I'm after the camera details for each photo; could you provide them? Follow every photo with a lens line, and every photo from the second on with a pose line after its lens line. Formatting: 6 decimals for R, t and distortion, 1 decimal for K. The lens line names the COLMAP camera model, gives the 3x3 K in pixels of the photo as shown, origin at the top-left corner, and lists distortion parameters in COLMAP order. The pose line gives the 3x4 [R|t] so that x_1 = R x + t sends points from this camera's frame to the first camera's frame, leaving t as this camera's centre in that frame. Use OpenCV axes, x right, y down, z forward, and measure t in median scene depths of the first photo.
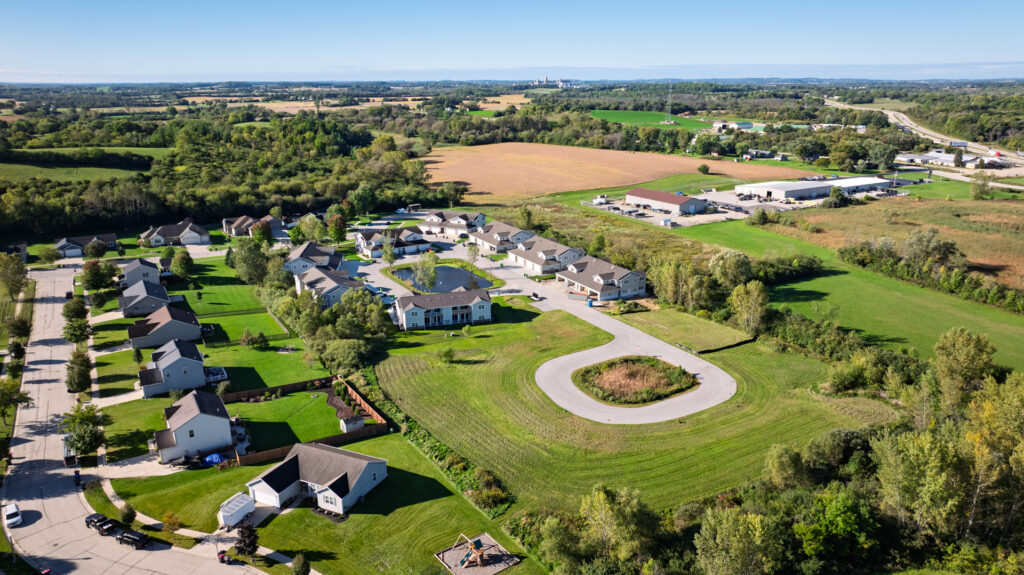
lens RADIAL K [[721.1, 0, 516.3], [0, 721.1, 286.8], [0, 0, 1]] dist [-0.017747, 0.003656]
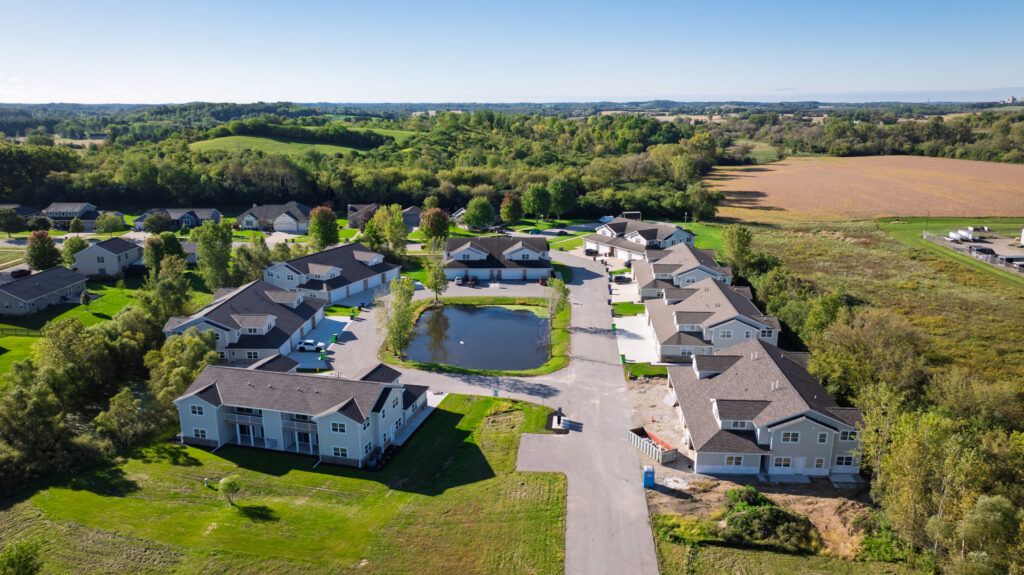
lens RADIAL K [[721.1, 0, 516.3], [0, 721.1, 286.8], [0, 0, 1]] dist [-0.017747, 0.003656]
pose [[0.841938, 0.135178, -0.522368, 0.131460], [-0.150122, 0.988570, 0.013859, -0.039403], [0.518271, 0.066750, 0.852608, 0.386634]]
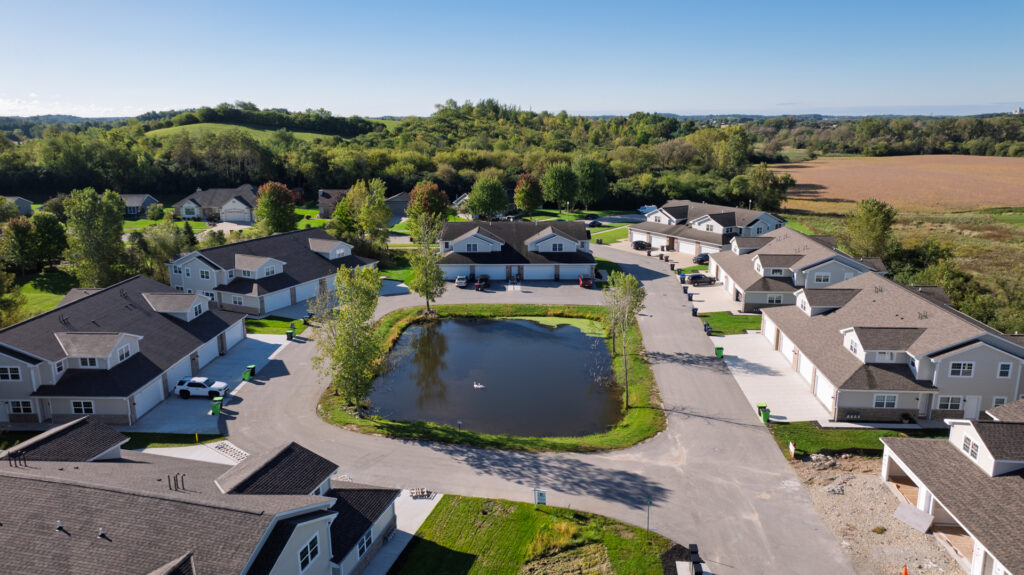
lens RADIAL K [[721.1, 0, 516.3], [0, 721.1, 286.8], [0, 0, 1]] dist [-0.017747, 0.003656]
pose [[0.841629, 0.124823, -0.525433, 0.046231], [-0.149931, 0.988682, -0.005284, -0.031055], [0.518827, 0.083226, 0.850818, 0.503540]]
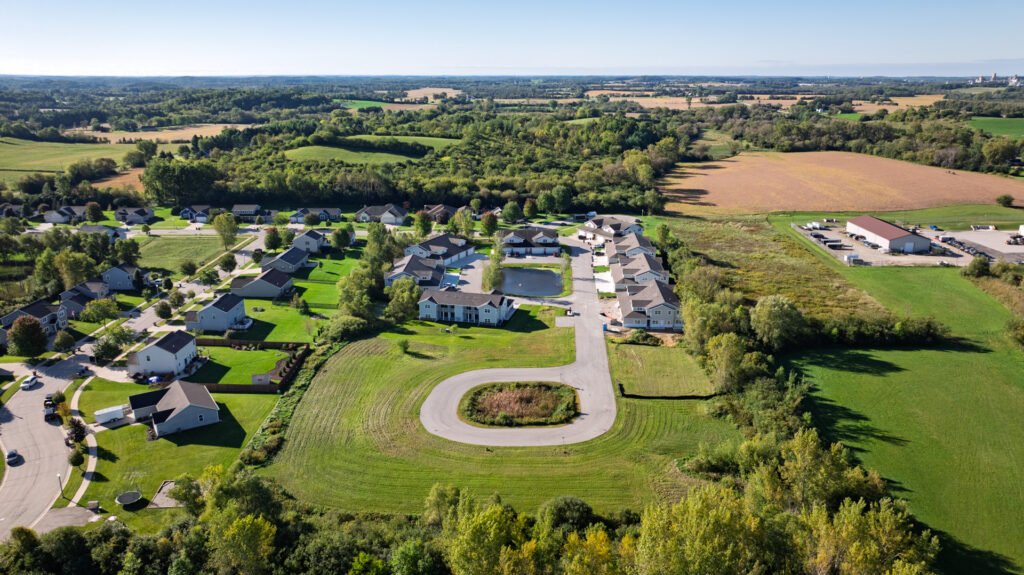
lens RADIAL K [[720.9, 0, 516.8], [0, 720.9, 286.3], [0, 0, 1]] dist [-0.005581, -0.001205]
pose [[0.851626, 0.151401, -0.501807, 0.286139], [-0.147944, 0.987879, 0.046976, -0.035569], [0.502837, 0.034234, 0.863703, 0.055373]]
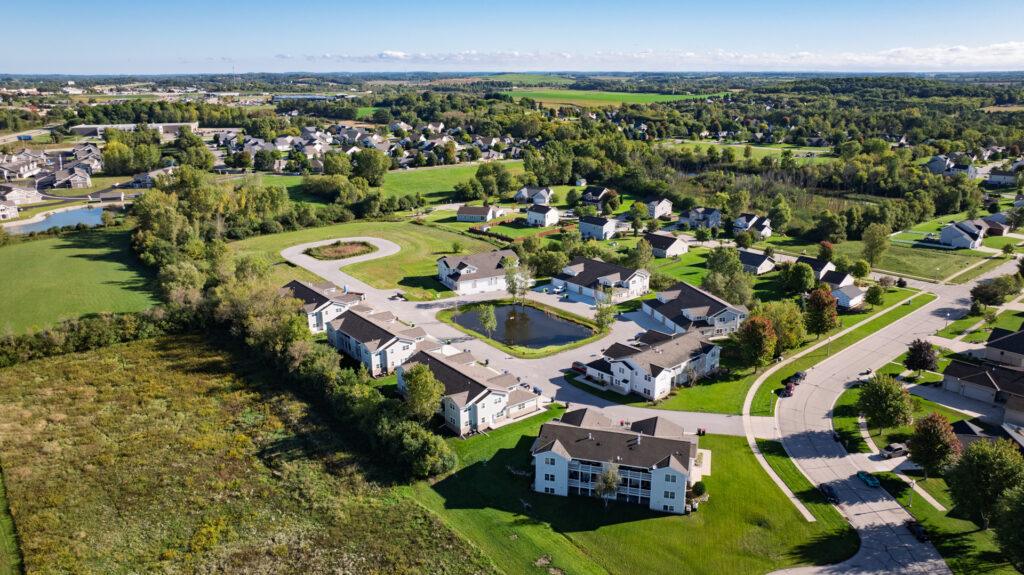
lens RADIAL K [[721.1, 0, 516.3], [0, 721.1, 286.8], [0, 0, 1]] dist [-0.017747, 0.003656]
pose [[-0.985022, 0.053544, -0.163904, 0.018585], [-0.043544, 0.842510, 0.536919, -0.324034], [0.166840, 0.536014, -0.827559, 1.123923]]
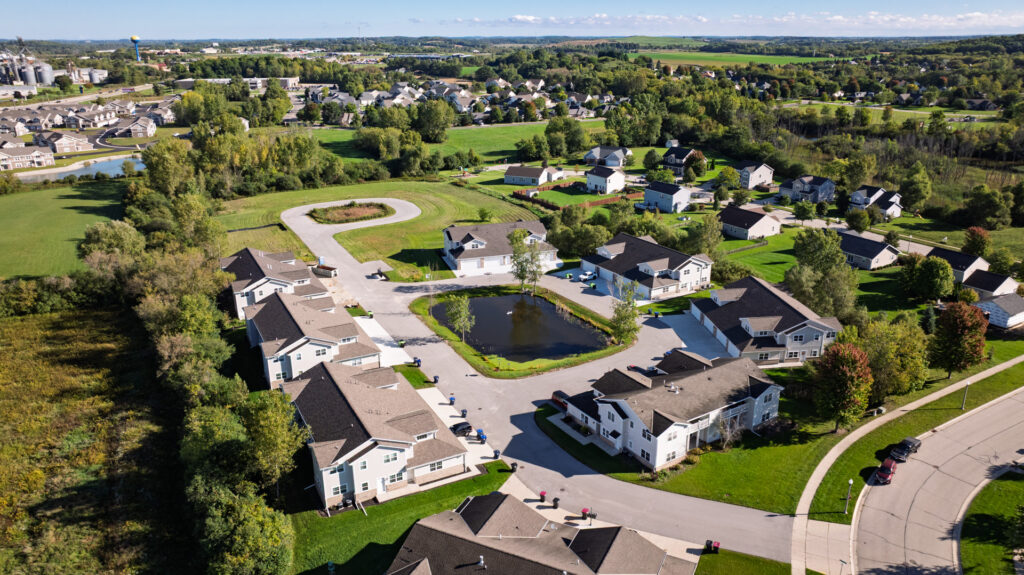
lens RADIAL K [[721.1, 0, 516.3], [0, 721.1, 286.8], [0, 0, 1]] dist [-0.017747, 0.003656]
pose [[-0.999984, 0.004381, 0.003625, -0.074124], [0.005670, 0.816634, 0.577129, -0.255663], [-0.000432, 0.577140, -0.816645, 1.004836]]
